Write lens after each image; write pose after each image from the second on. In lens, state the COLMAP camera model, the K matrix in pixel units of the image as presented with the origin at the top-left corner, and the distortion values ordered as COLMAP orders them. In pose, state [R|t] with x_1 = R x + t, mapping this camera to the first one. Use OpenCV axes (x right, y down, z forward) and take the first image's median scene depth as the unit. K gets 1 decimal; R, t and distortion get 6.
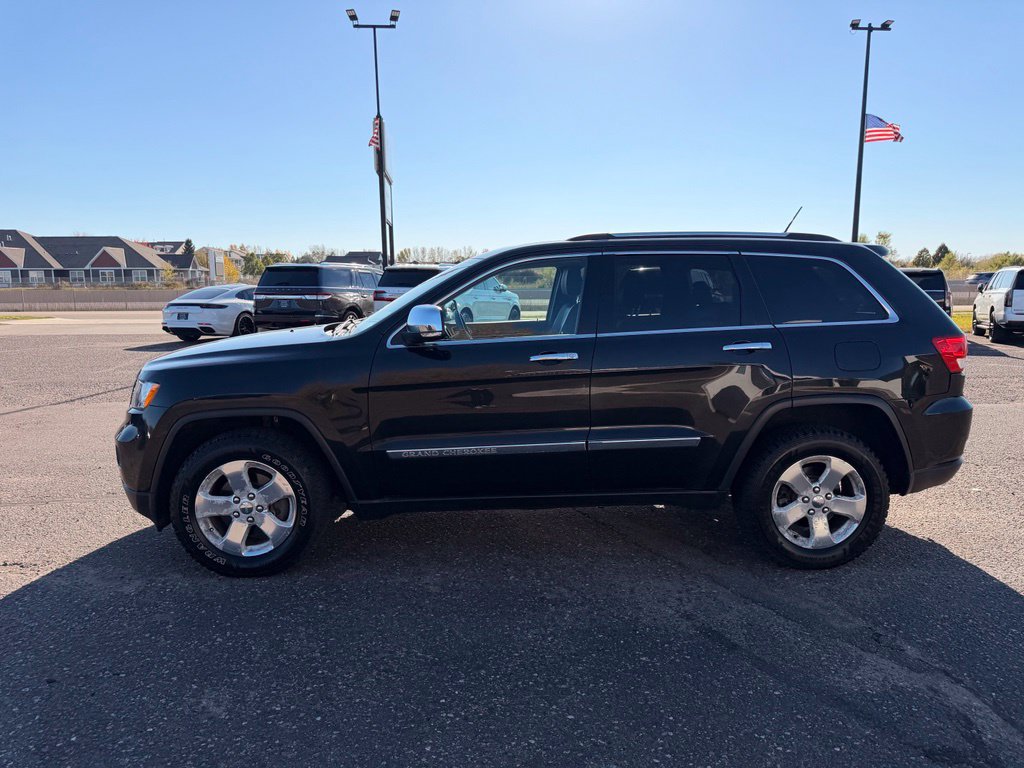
lens RADIAL K [[734.7, 0, 506.1], [0, 734.7, 380.2], [0, 0, 1]] dist [0.022547, -0.034797]
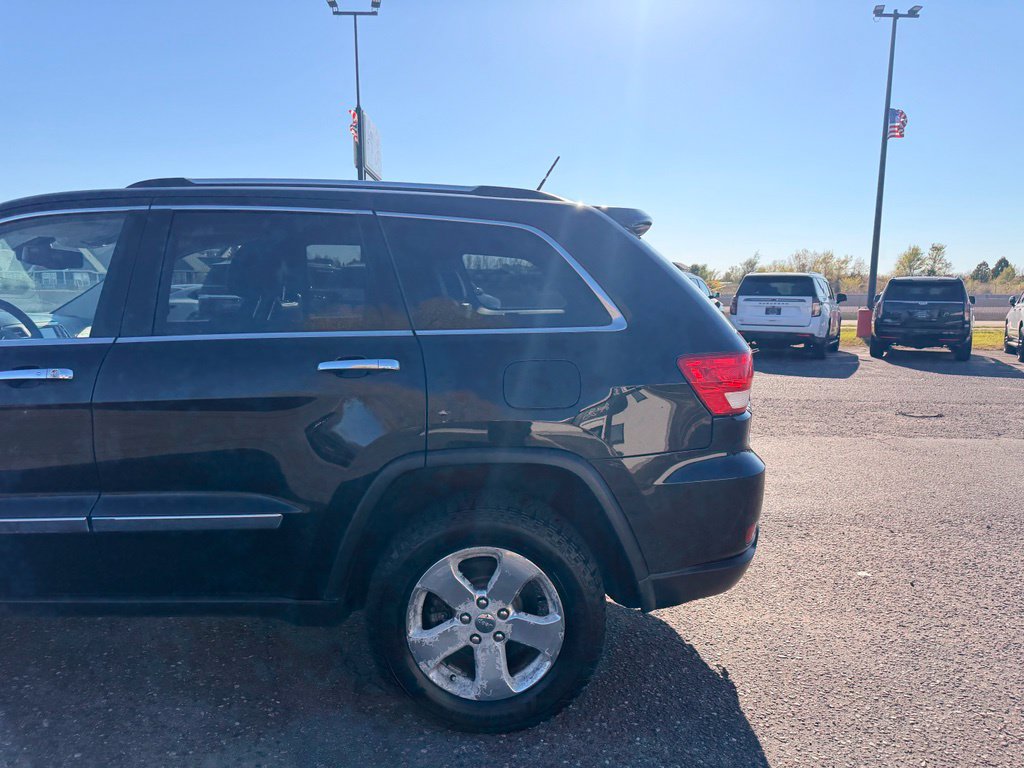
lens RADIAL K [[732.0, 0, 518.8], [0, 732.0, 380.0], [0, 0, 1]] dist [0.036923, -0.040655]
pose [[0.998519, 0.022379, -0.049594, 0.112039], [-0.022937, 0.999679, -0.010714, -0.006803], [0.049338, 0.011836, 0.998712, 0.092855]]
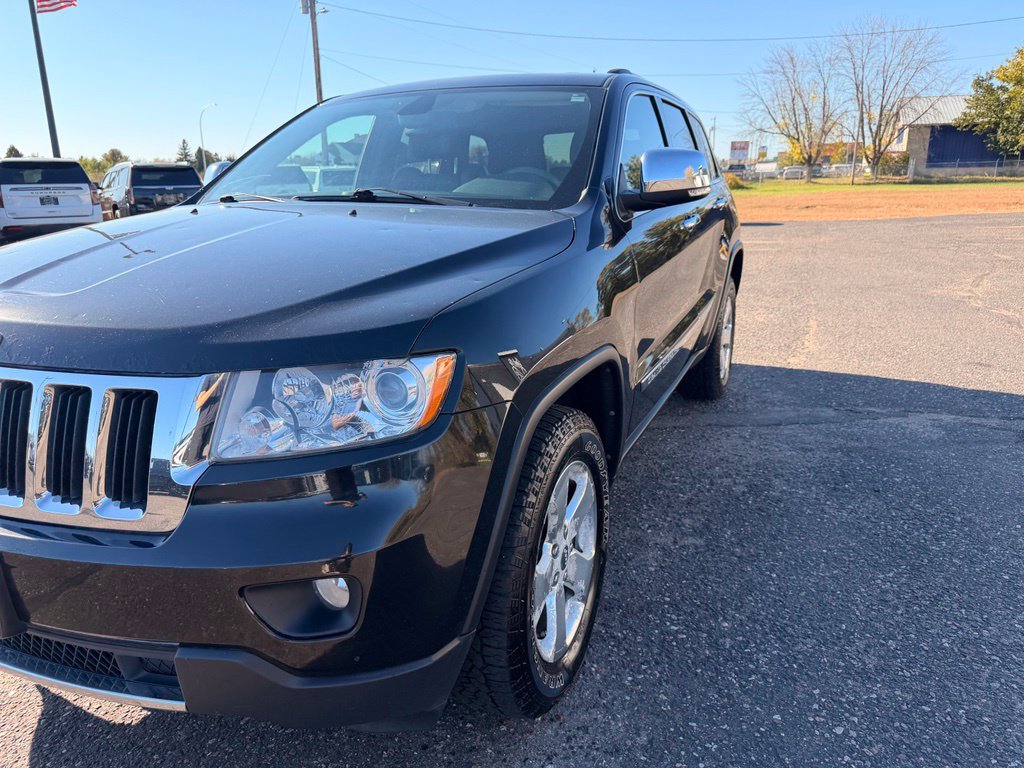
lens RADIAL K [[732.0, 0, 503.1], [0, 732.0, 384.5], [0, 0, 1]] dist [0.036923, -0.040655]
pose [[0.435370, -0.244615, 0.866381, -0.178216], [0.132970, 0.969294, 0.206852, -0.012164], [-0.890377, 0.025145, 0.454528, 0.183591]]
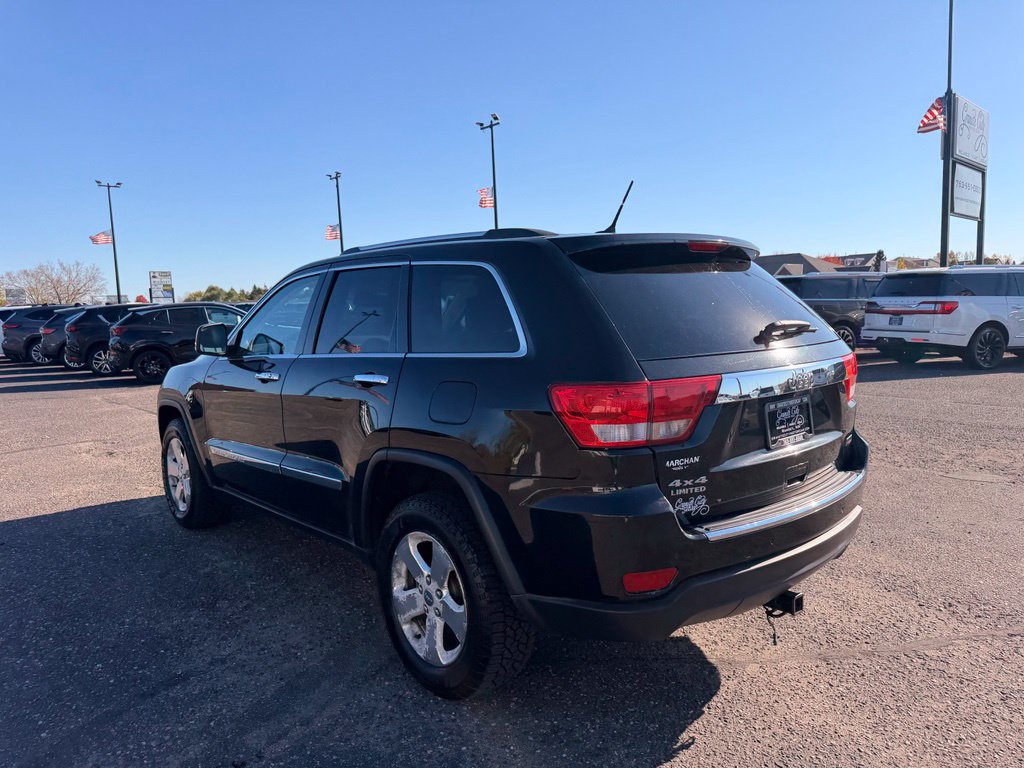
lens RADIAL K [[732.0, 0, 510.6], [0, 732.0, 377.6], [0, 0, 1]] dist [0.036923, -0.040655]
pose [[0.623676, 0.061648, -0.779248, 0.241724], [-0.077558, 0.996846, 0.016789, -0.016530], [0.777826, 0.049966, 0.626490, 0.140069]]
